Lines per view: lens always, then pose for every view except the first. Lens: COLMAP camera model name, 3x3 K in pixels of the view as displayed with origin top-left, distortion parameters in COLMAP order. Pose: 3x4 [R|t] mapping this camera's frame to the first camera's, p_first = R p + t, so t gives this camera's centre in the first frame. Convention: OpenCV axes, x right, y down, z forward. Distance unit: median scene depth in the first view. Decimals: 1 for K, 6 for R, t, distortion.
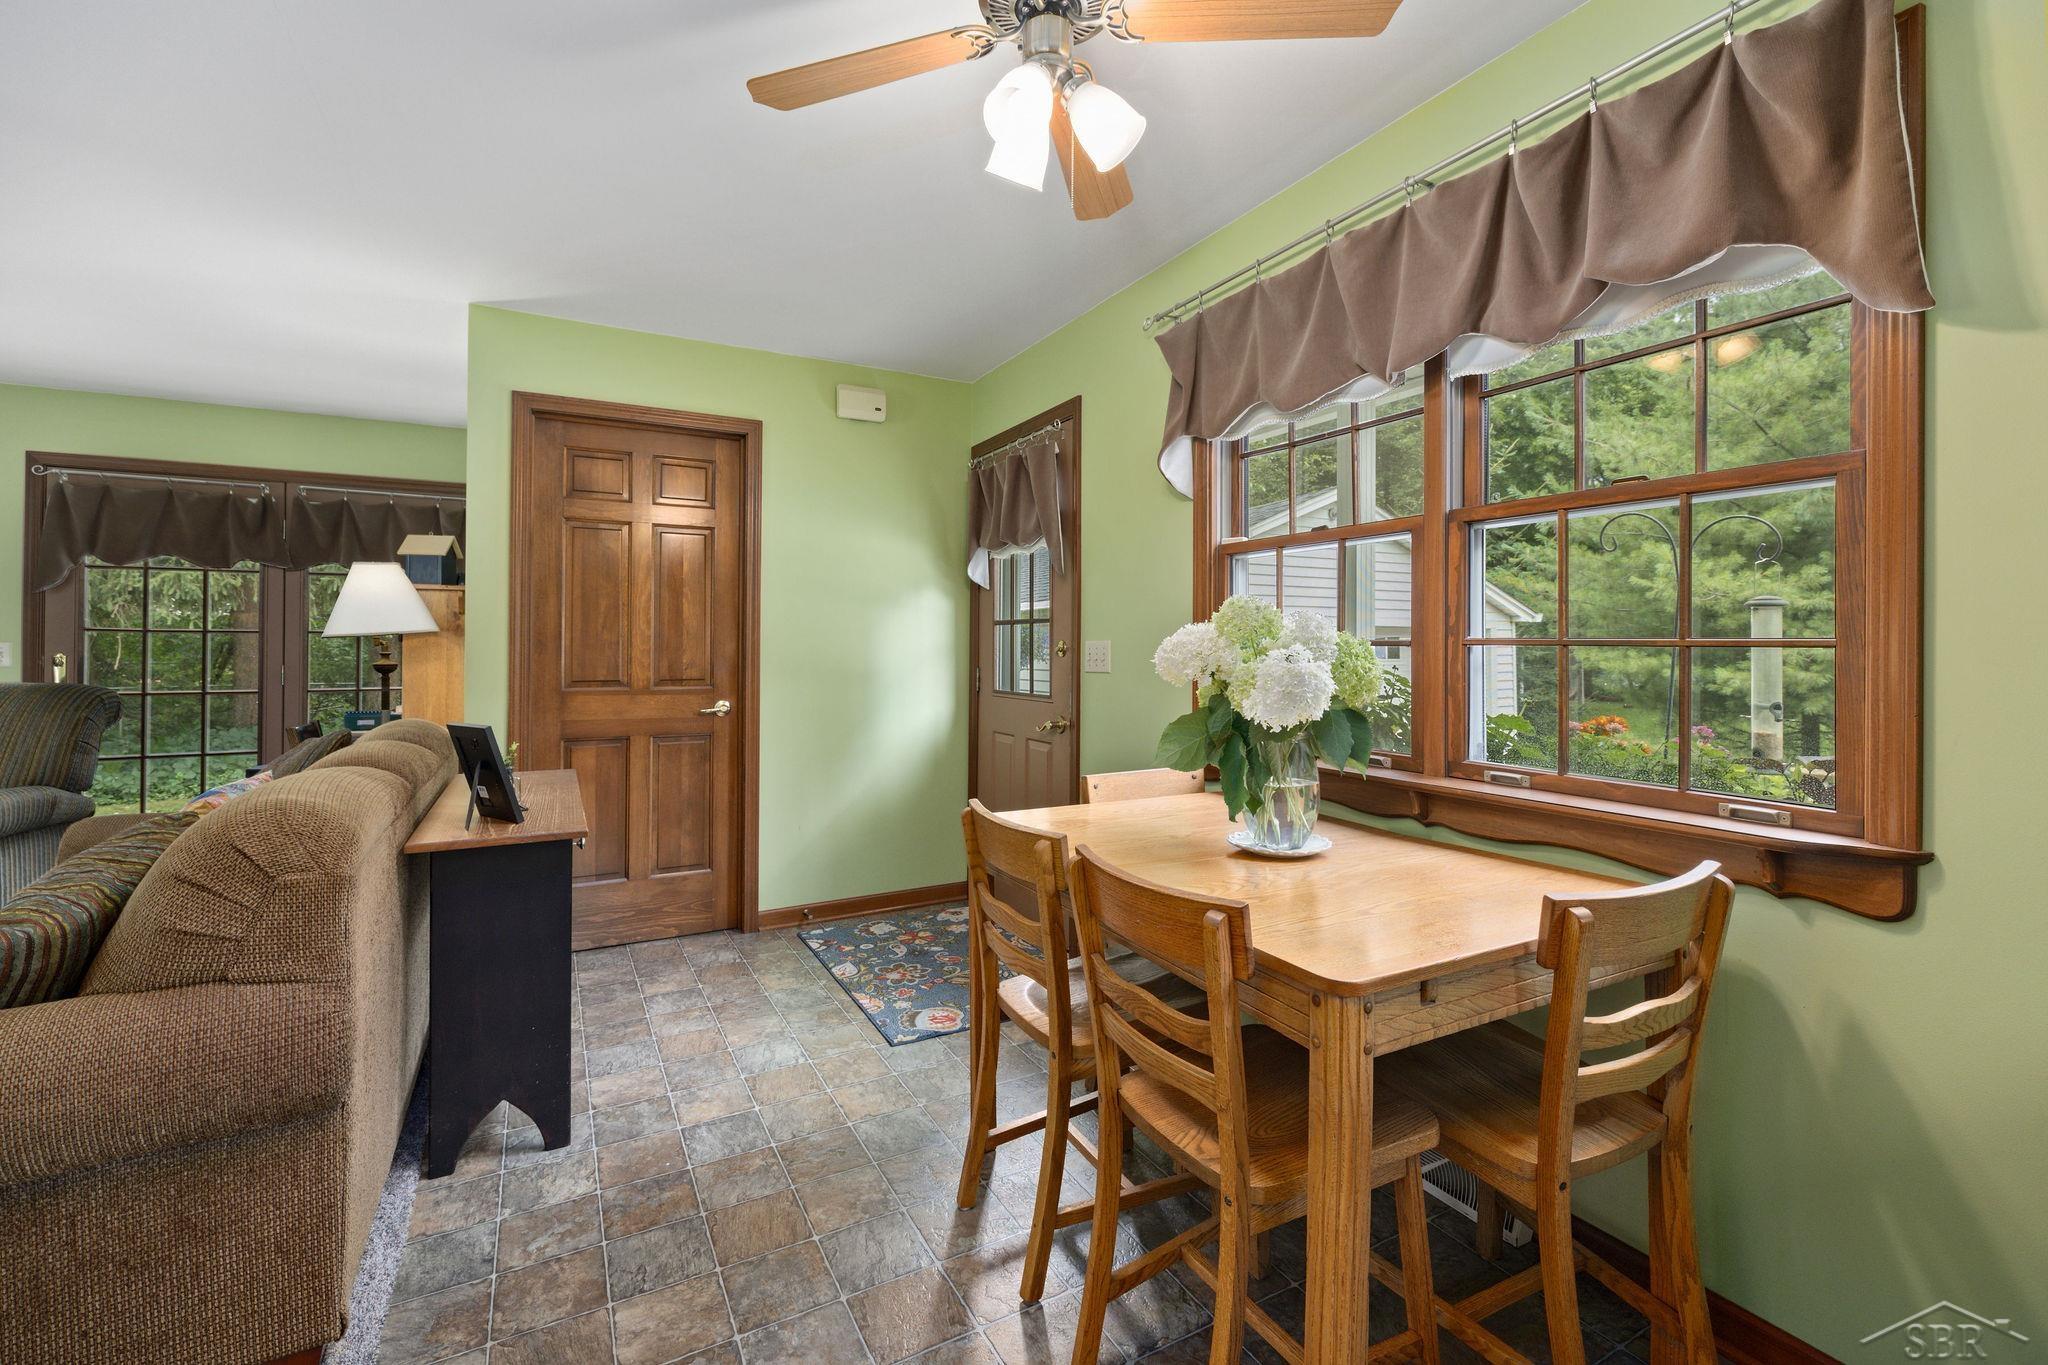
lens RADIAL K [[887.9, 0, 1024.2], [0, 887.9, 646.6], [0, 0, 1]] dist [0.000077, 0.000002]
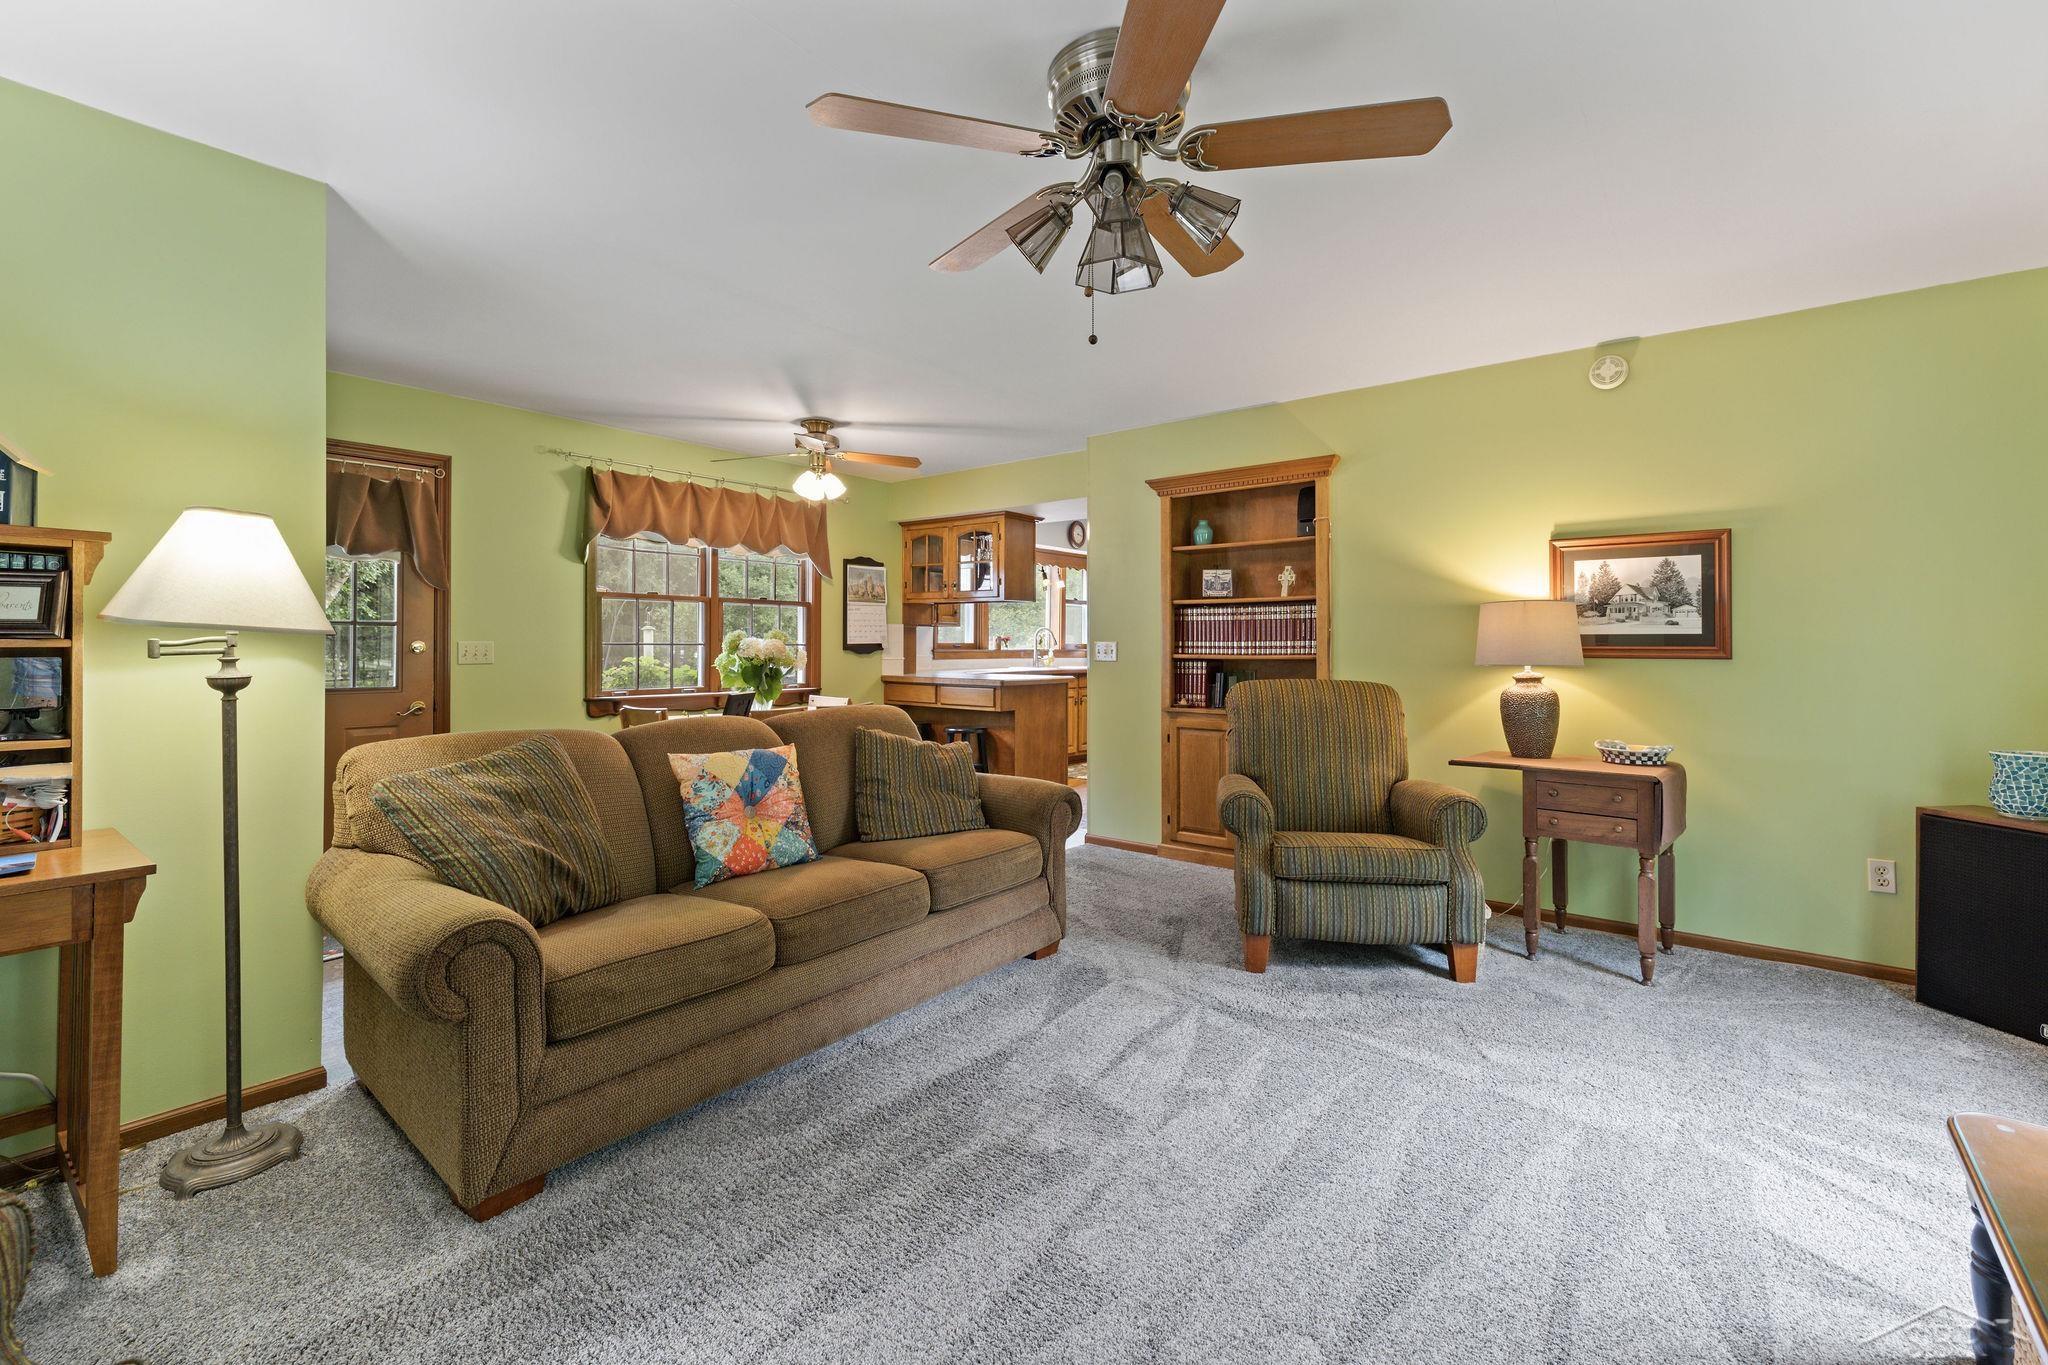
lens RADIAL K [[887.9, 0, 1024.2], [0, 887.9, 646.6], [0, 0, 1]] dist [0.000077, 0.000002]
pose [[-0.394996, -0.003164, 0.918677, -1.508514], [-0.007616, 0.999971, 0.000169, -0.004267], [-0.918651, -0.006929, -0.395009, 0.735361]]
